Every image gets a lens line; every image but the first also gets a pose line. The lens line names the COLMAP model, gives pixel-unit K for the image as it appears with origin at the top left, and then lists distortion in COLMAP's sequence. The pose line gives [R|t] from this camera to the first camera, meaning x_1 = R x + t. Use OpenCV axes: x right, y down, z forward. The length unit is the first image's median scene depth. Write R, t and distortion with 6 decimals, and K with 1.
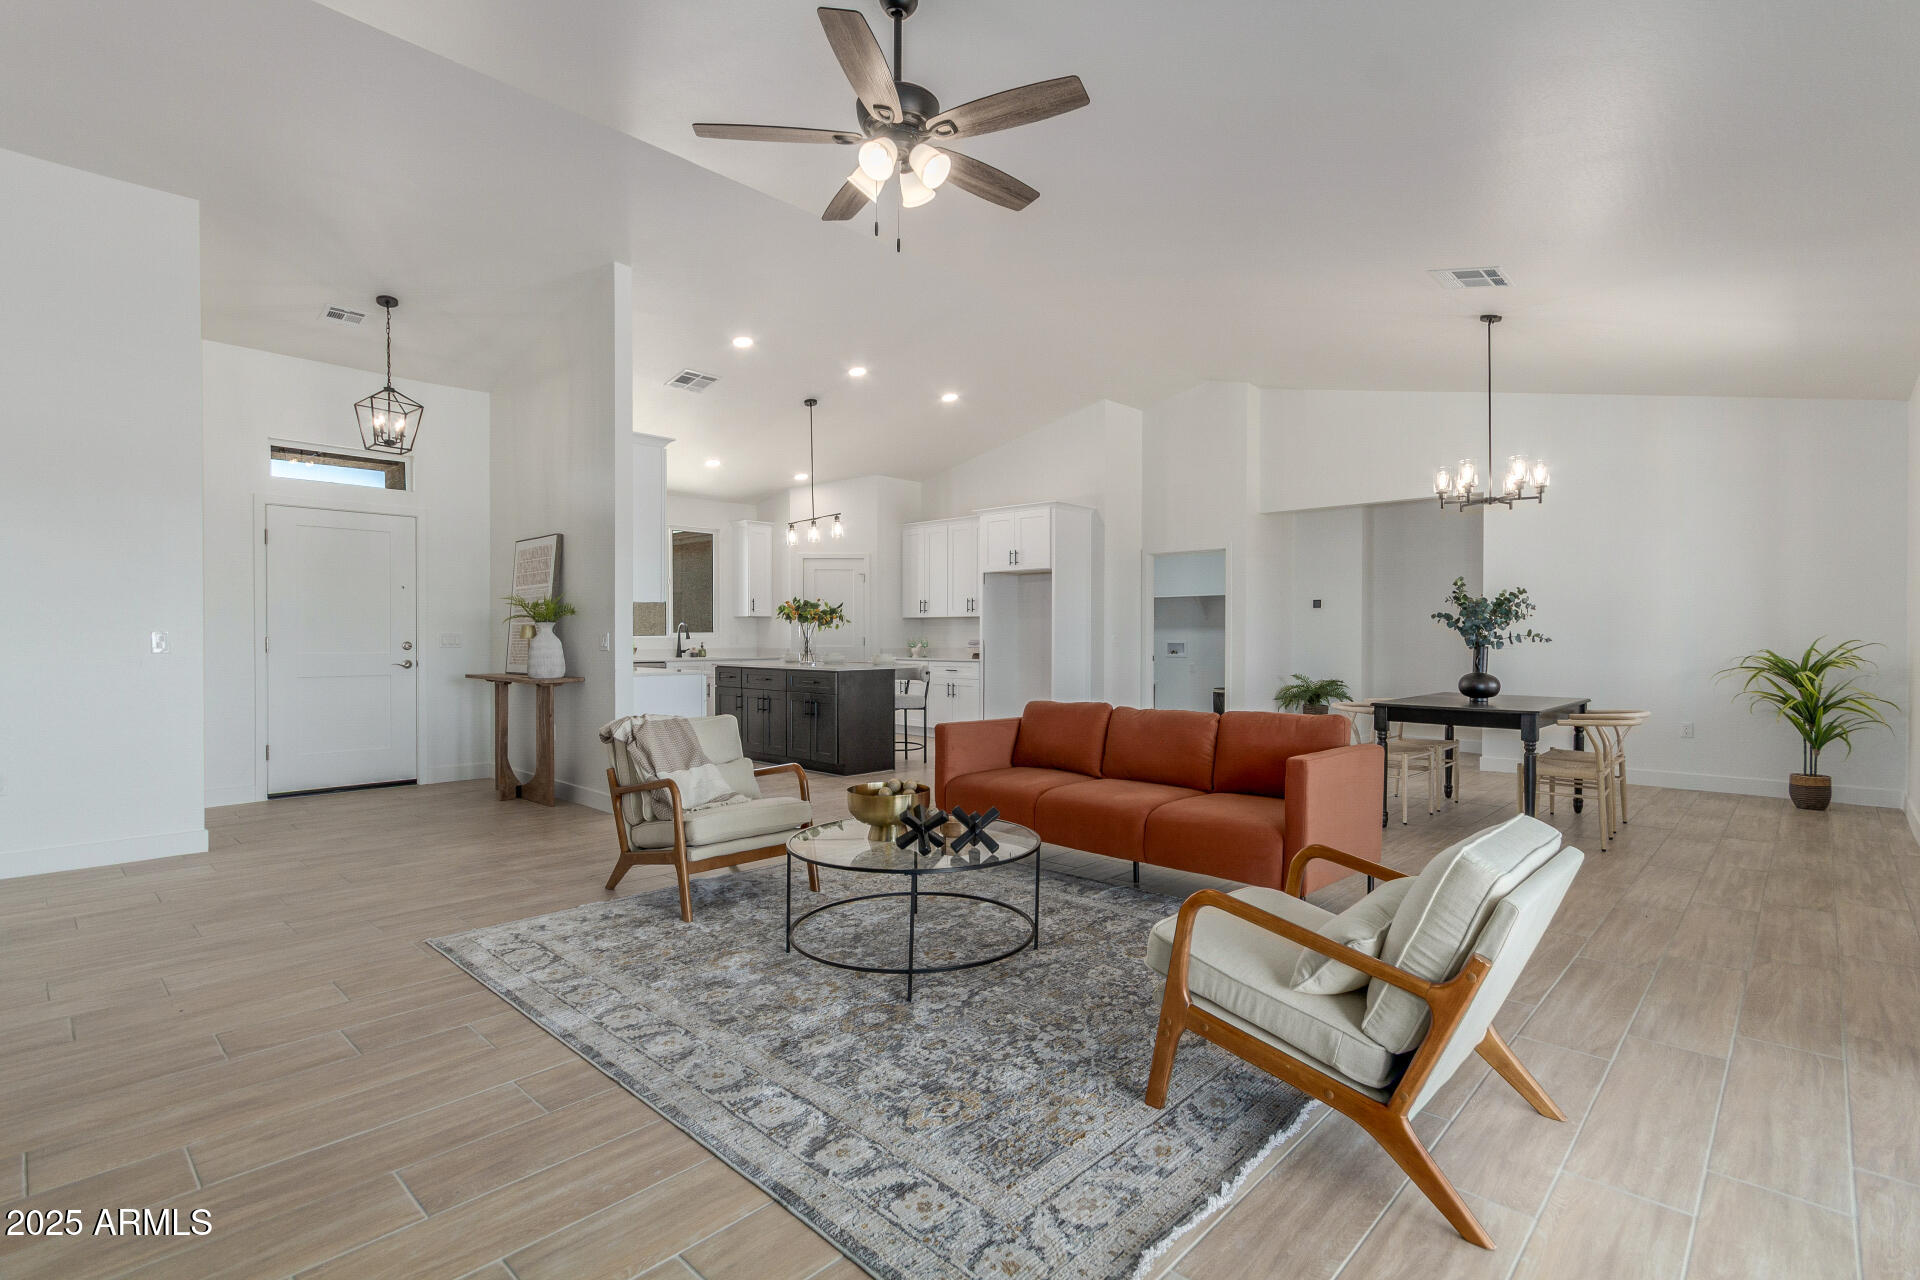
lens RADIAL K [[878.4, 0, 940.2], [0, 878.4, 645.4], [0, 0, 1]] dist [-0.002423, -0.000973]
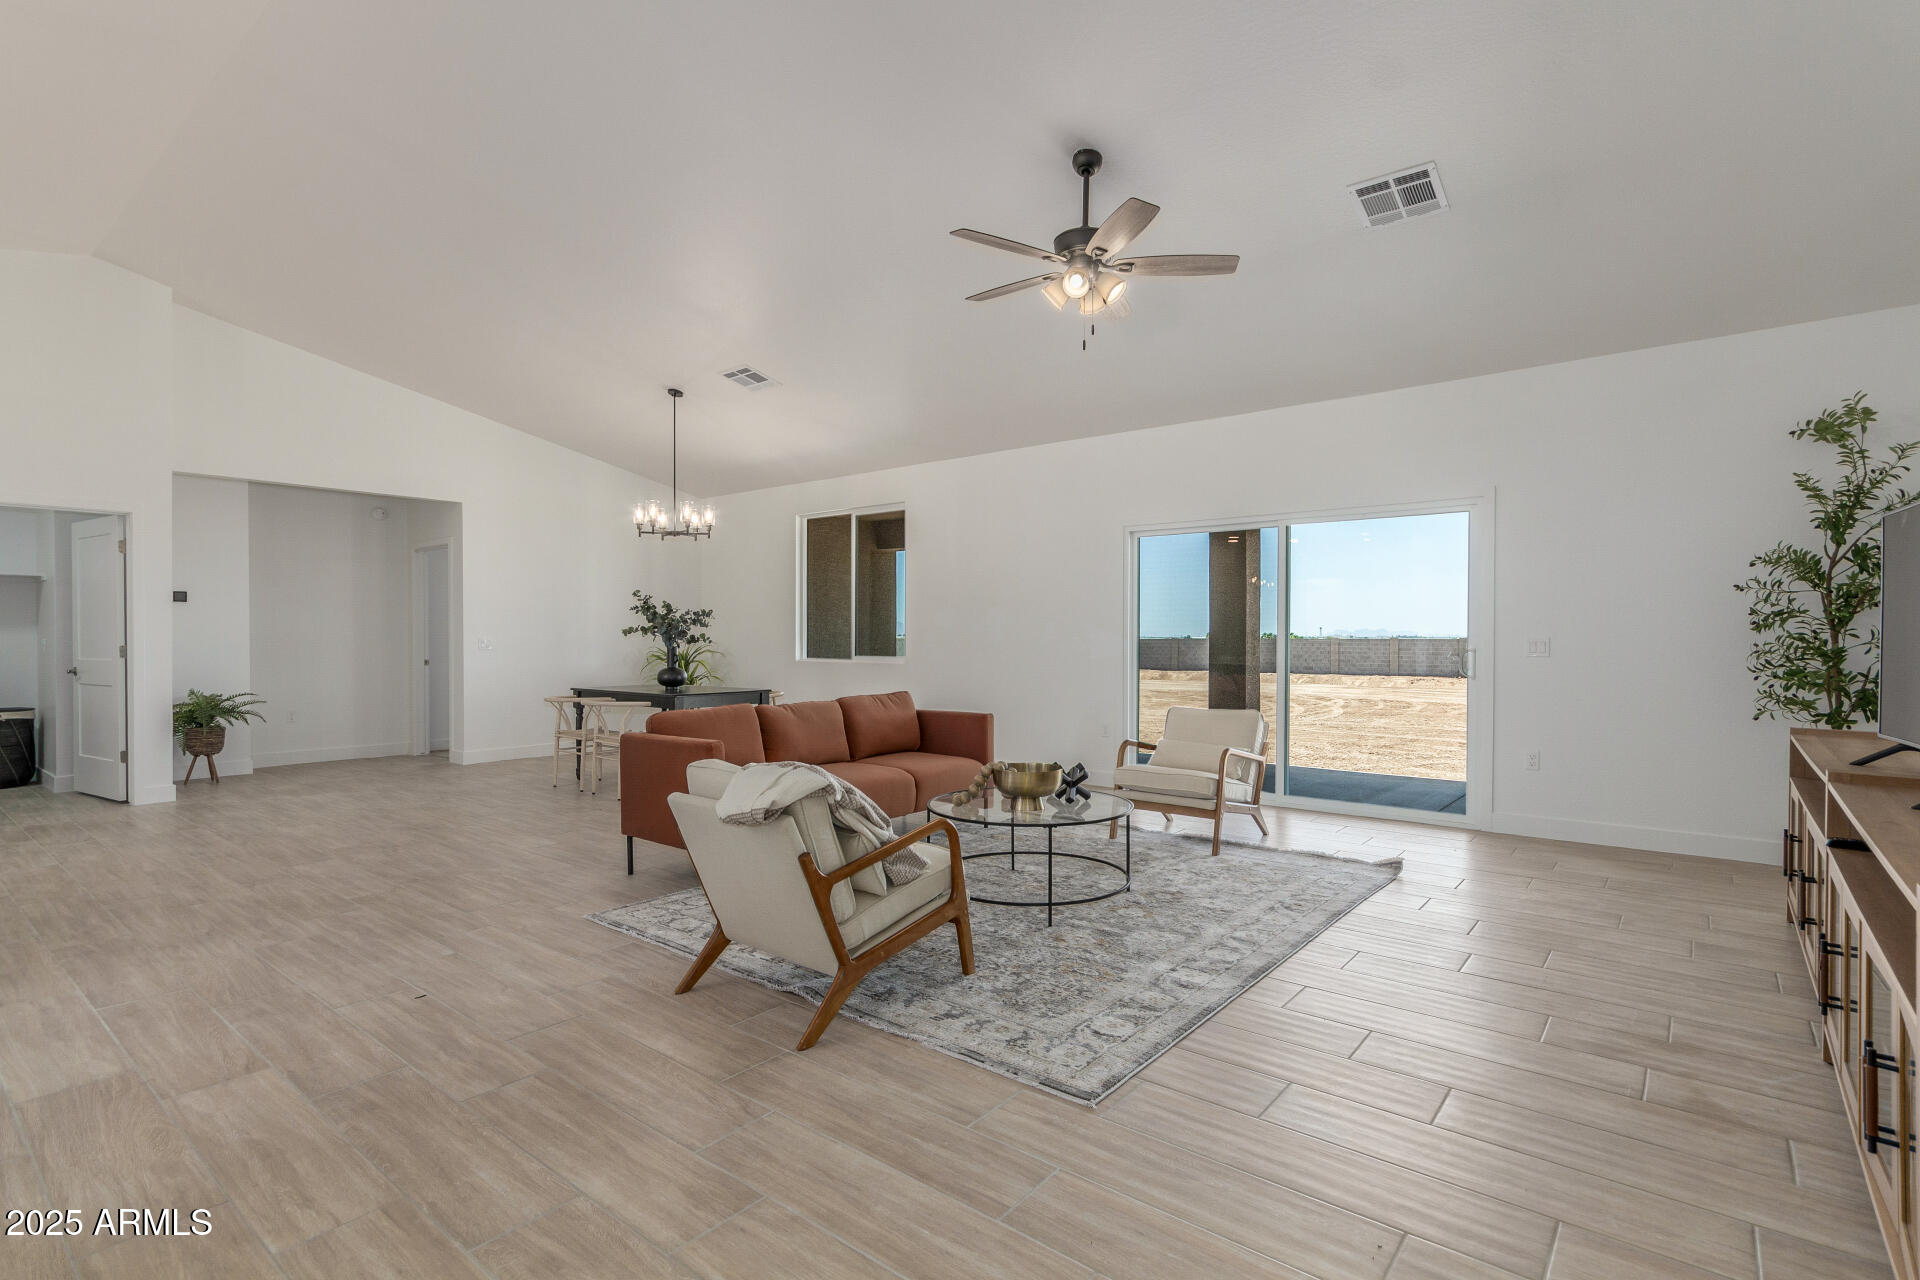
lens RADIAL K [[943.6, 0, 952.6], [0, 943.6, 634.7], [0, 0, 1]] dist [0.000324, 0.000086]
pose [[-0.100070, 0.003098, 0.994976, -1.088219], [0.011301, 0.999934, -0.001977, -0.012024], [-0.994916, 0.011047, -0.100098, 0.994594]]
